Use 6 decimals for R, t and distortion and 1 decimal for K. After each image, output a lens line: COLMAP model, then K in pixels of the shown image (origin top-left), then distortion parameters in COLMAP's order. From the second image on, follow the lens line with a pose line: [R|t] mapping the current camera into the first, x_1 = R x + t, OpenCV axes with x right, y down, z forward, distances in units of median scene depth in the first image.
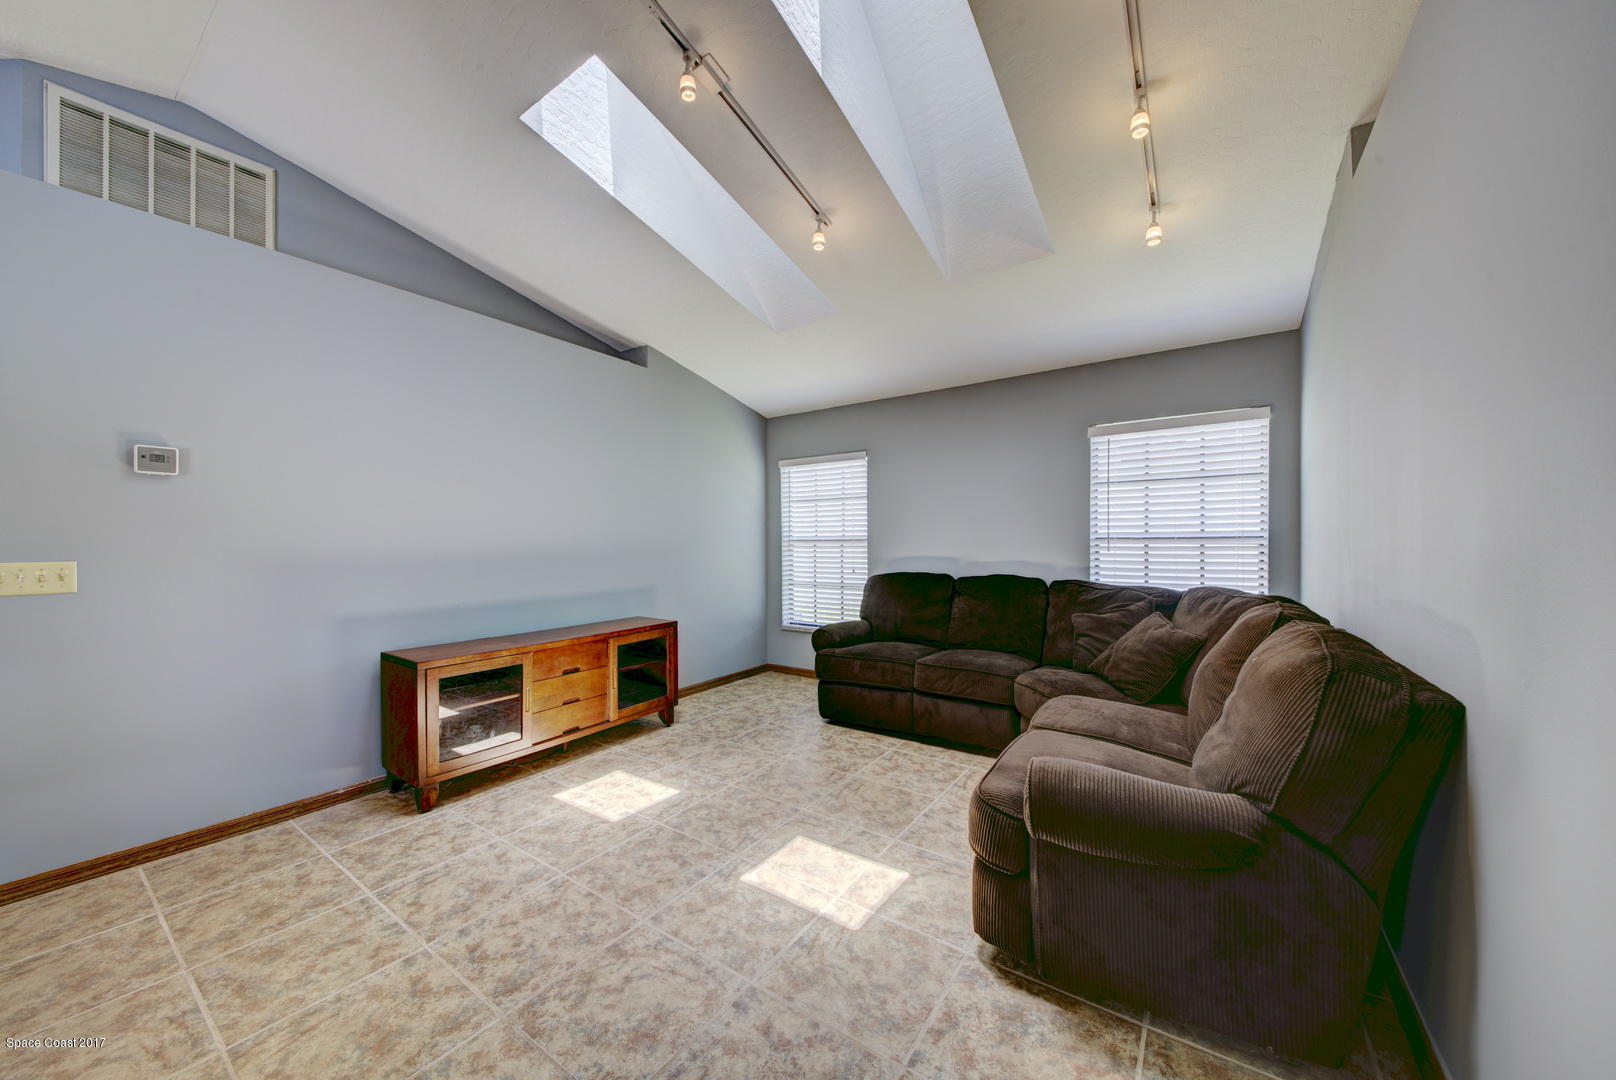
lens RADIAL K [[568.5, 0, 798.7], [0, 568.5, 543.1], [0, 0, 1]] dist [0.046830, -0.024349]
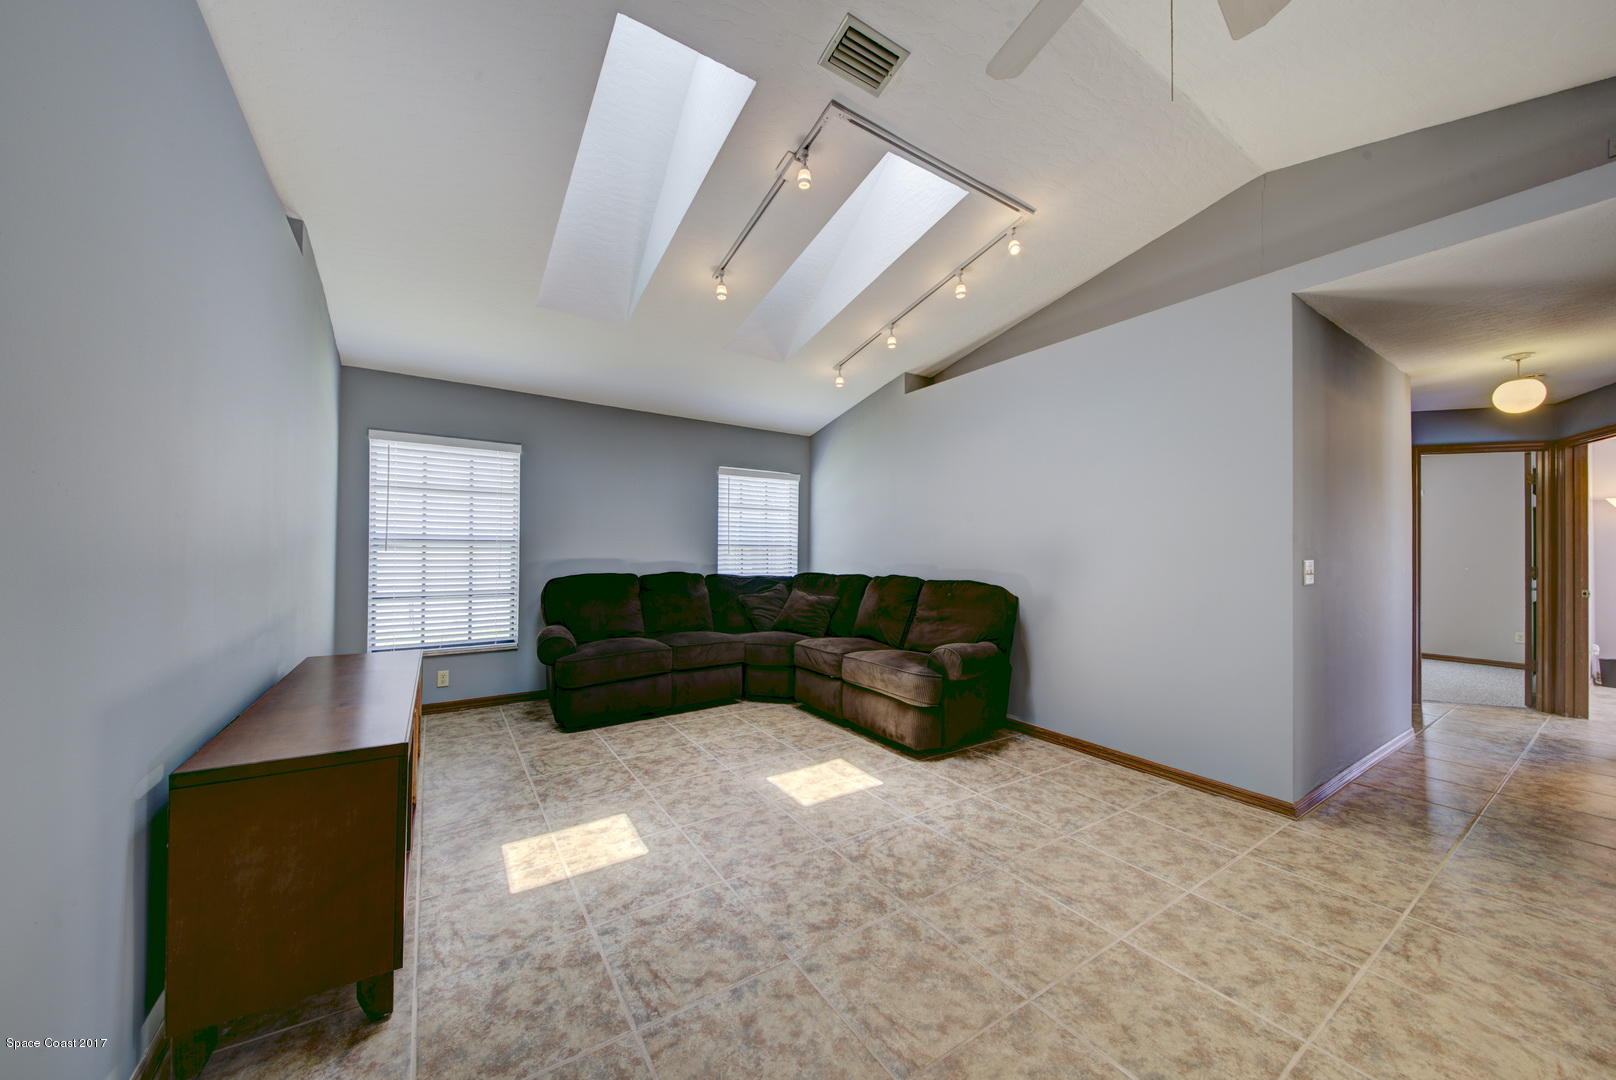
lens RADIAL K [[568.5, 0, 798.7], [0, 568.5, 543.1], [0, 0, 1]] dist [0.046830, -0.024349]
pose [[0.359512, 0.025604, 0.932789, -0.877186], [-0.000831, 0.999632, -0.027118, 0.033565], [-0.933140, 0.008974, 0.359401, 0.380680]]
